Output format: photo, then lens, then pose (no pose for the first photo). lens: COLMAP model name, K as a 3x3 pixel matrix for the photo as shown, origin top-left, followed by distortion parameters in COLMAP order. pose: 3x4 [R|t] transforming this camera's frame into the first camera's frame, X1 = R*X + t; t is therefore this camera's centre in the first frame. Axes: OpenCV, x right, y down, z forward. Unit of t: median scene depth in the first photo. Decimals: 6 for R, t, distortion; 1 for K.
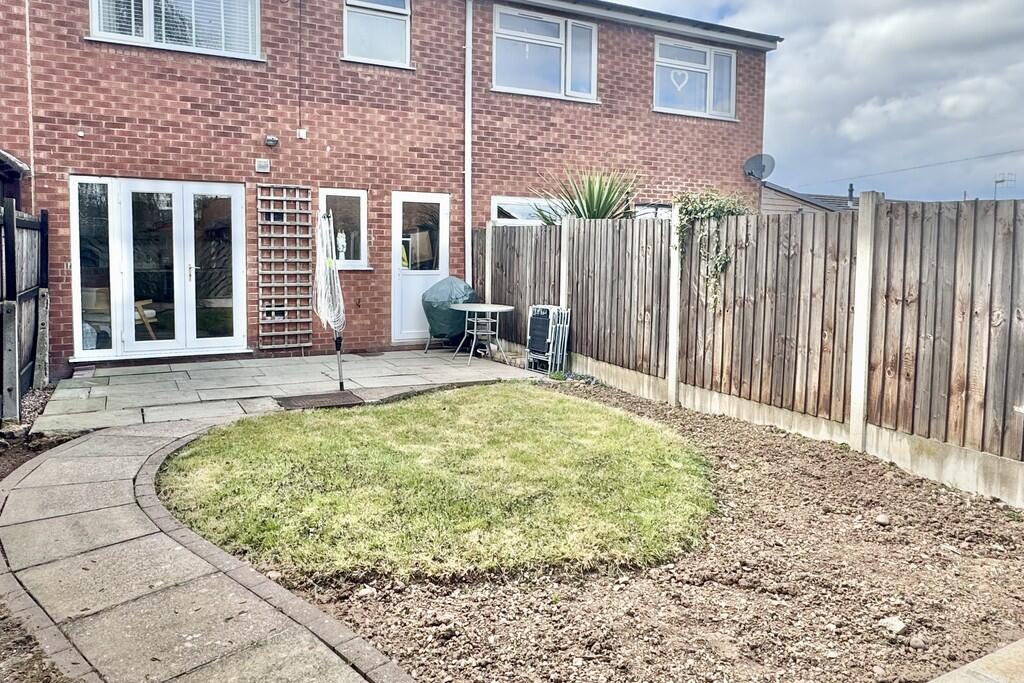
lens RADIAL K [[659.4, 0, 512.6], [0, 659.4, 339.0], [0, 0, 1]] dist [-0.002348, -0.001738]
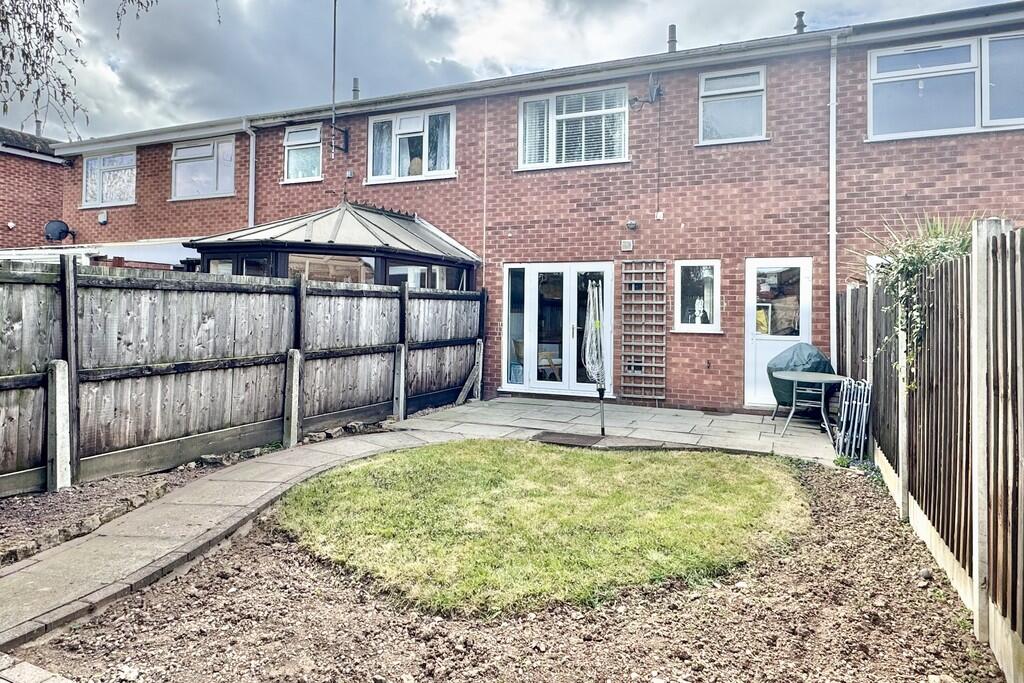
lens RADIAL K [[591.6, 0, 510.8], [0, 591.6, 345.4], [0, 0, 1]] dist [-0.011796, 0.005509]
pose [[0.660394, 0.039792, -0.749864, 0.296885], [-0.105645, 0.993586, -0.040315, -0.013420], [0.743451, 0.105844, 0.660362, 0.138655]]
